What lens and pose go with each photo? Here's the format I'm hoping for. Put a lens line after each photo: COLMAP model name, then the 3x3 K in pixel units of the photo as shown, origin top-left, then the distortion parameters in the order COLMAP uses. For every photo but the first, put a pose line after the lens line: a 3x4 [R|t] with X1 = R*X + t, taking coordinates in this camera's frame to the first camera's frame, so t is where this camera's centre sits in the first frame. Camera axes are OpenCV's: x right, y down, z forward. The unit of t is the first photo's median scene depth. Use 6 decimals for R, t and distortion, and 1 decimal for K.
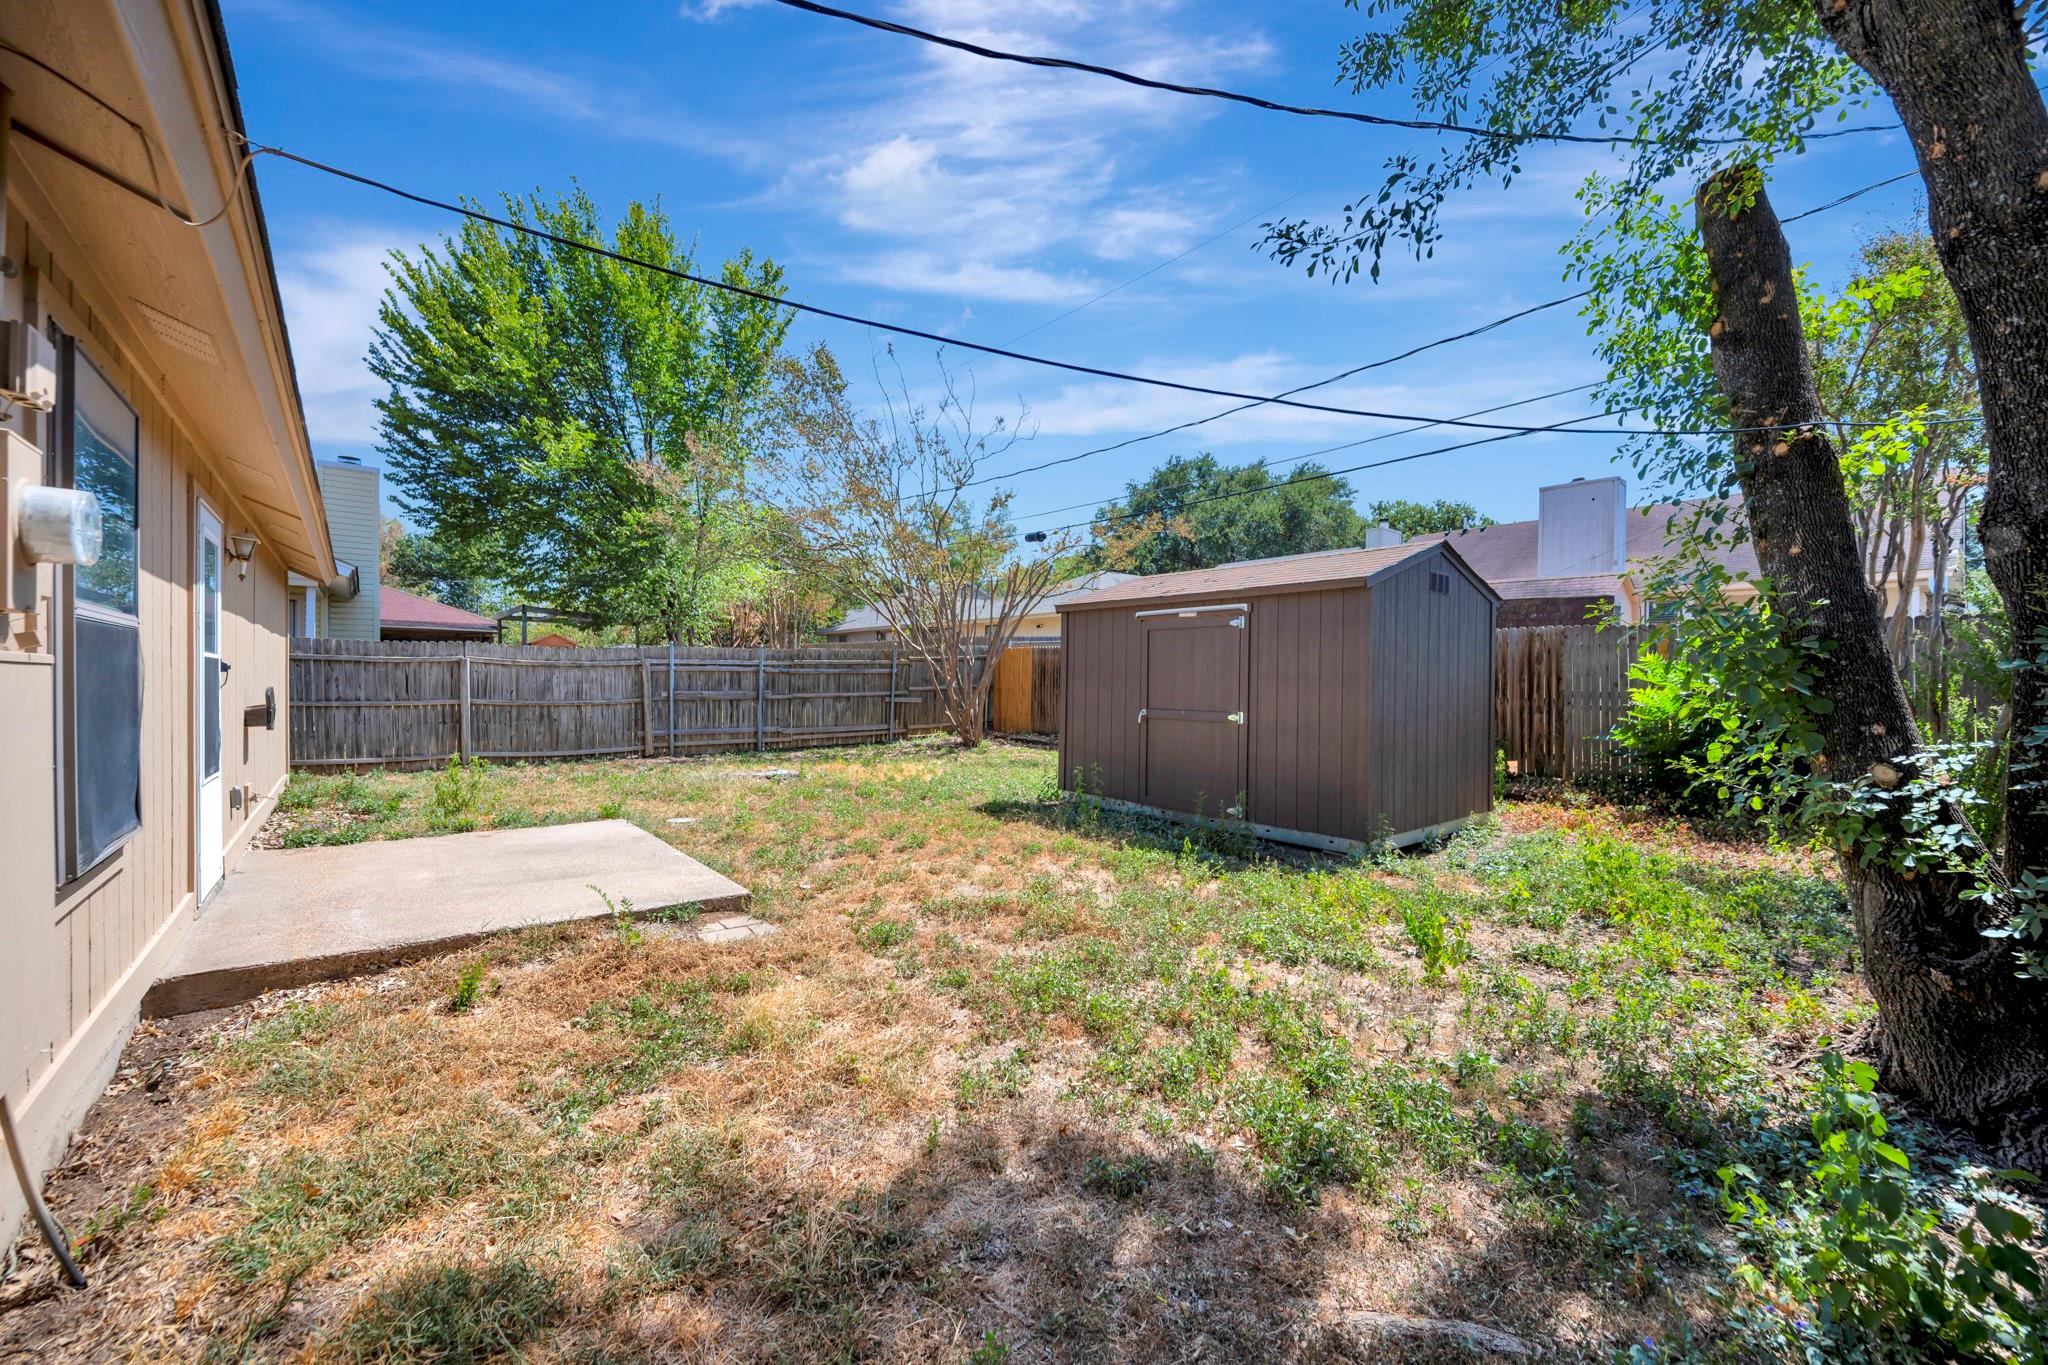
lens RADIAL K [[810.3, 0, 1029.6], [0, 810.3, 679.8], [0, 0, 1]] dist [-0.004053, 0.000352]
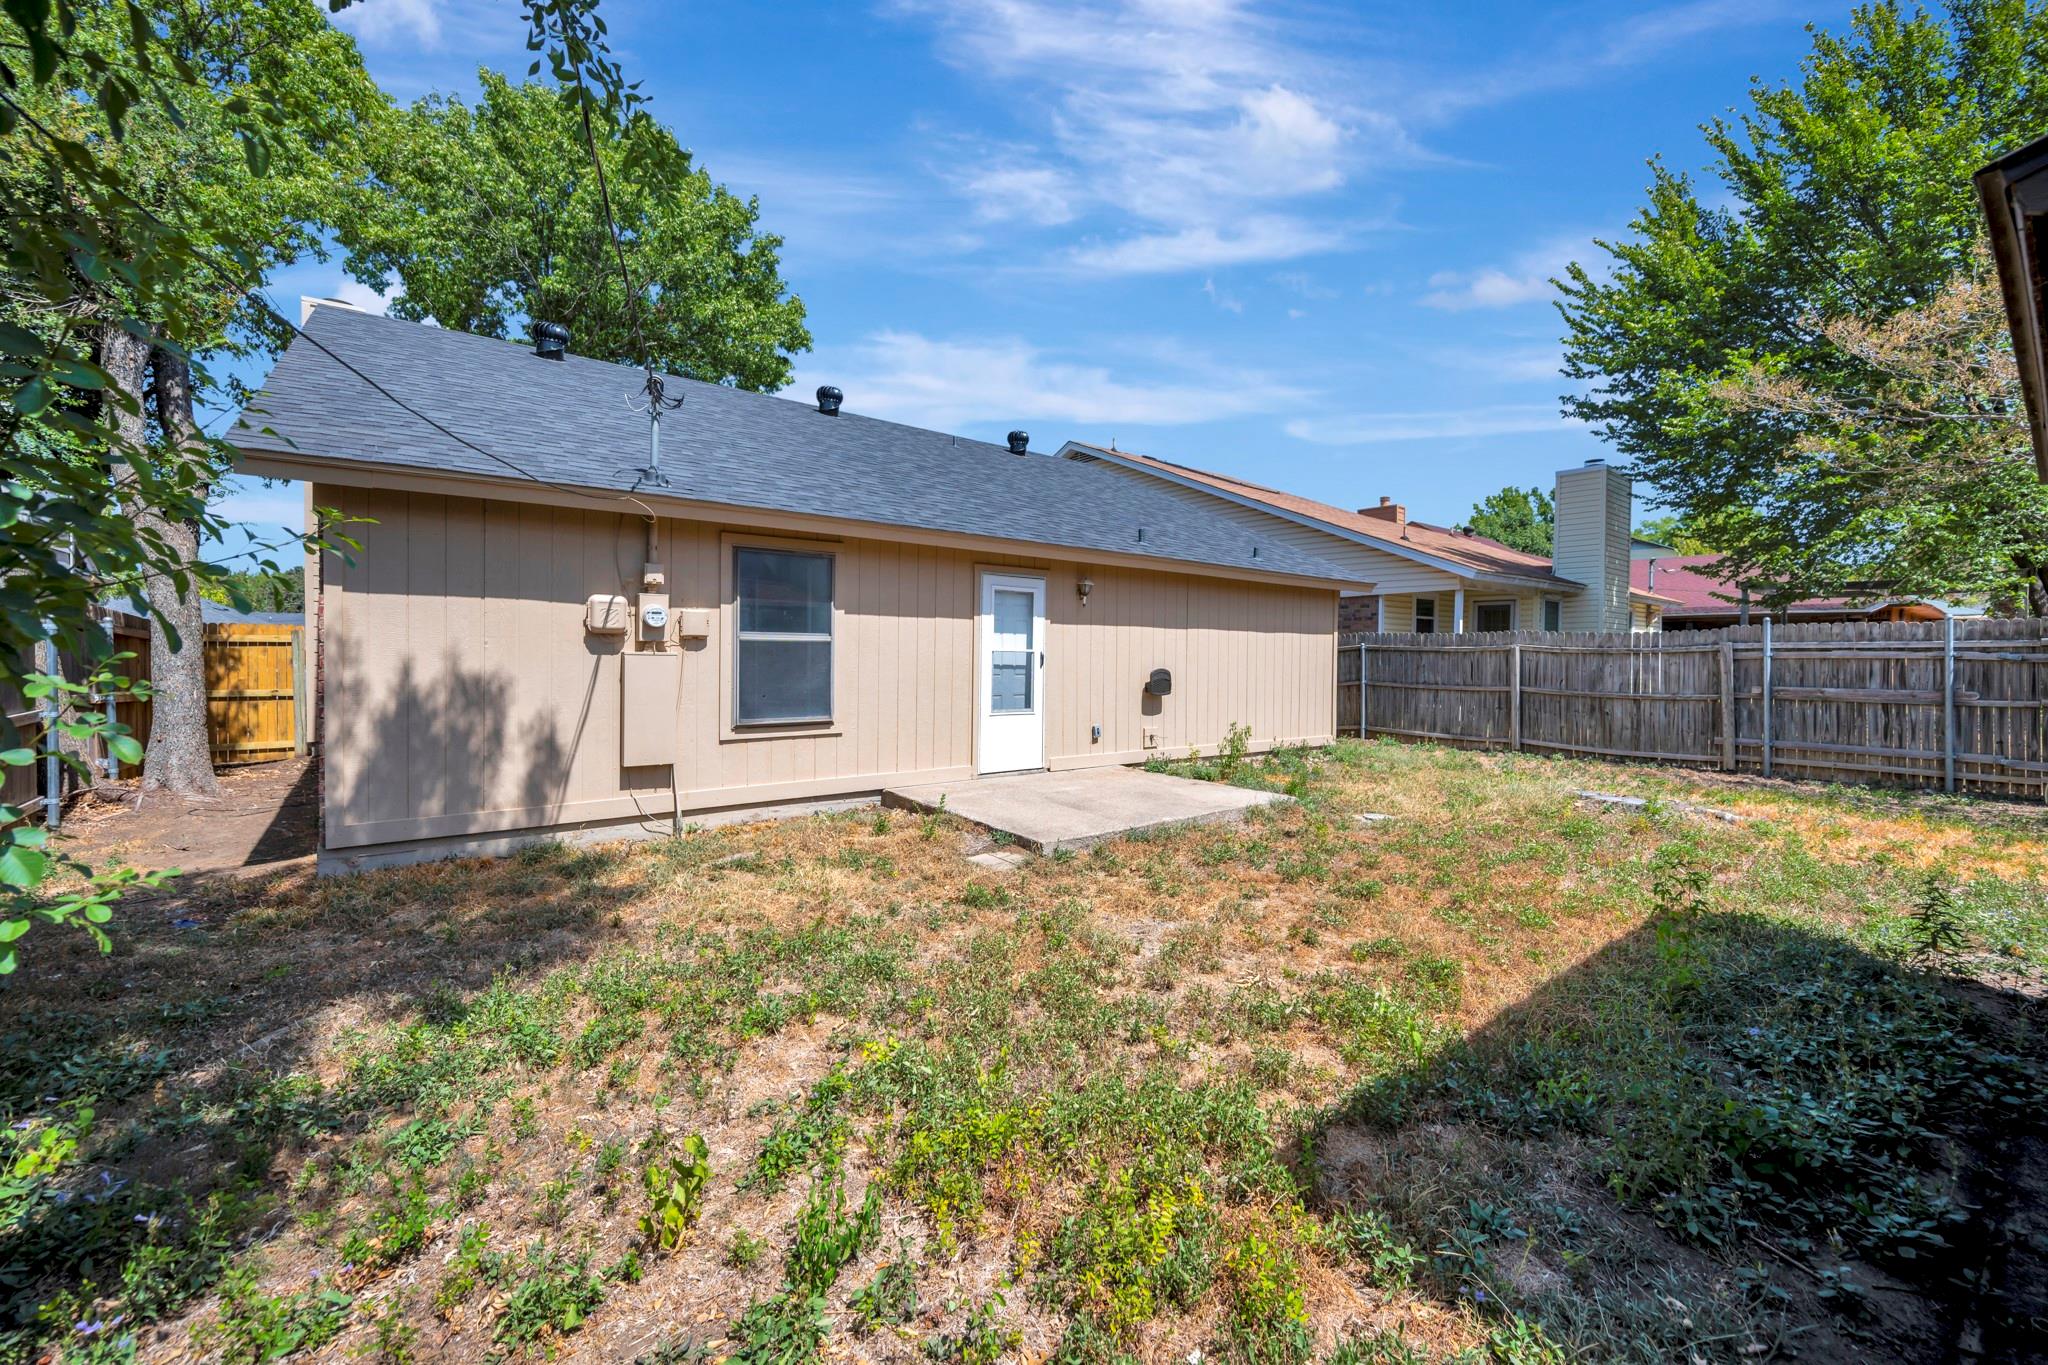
lens RADIAL K [[804.7, 0, 1029.6], [0, 804.7, 673.5], [0, 0, 1]] dist [-0.001393, -0.000052]
pose [[-0.046232, 0.014254, -0.998829, 0.318248], [-0.010049, 0.999841, 0.014733, -0.001410], [0.998880, 0.010719, -0.046082, 0.391950]]
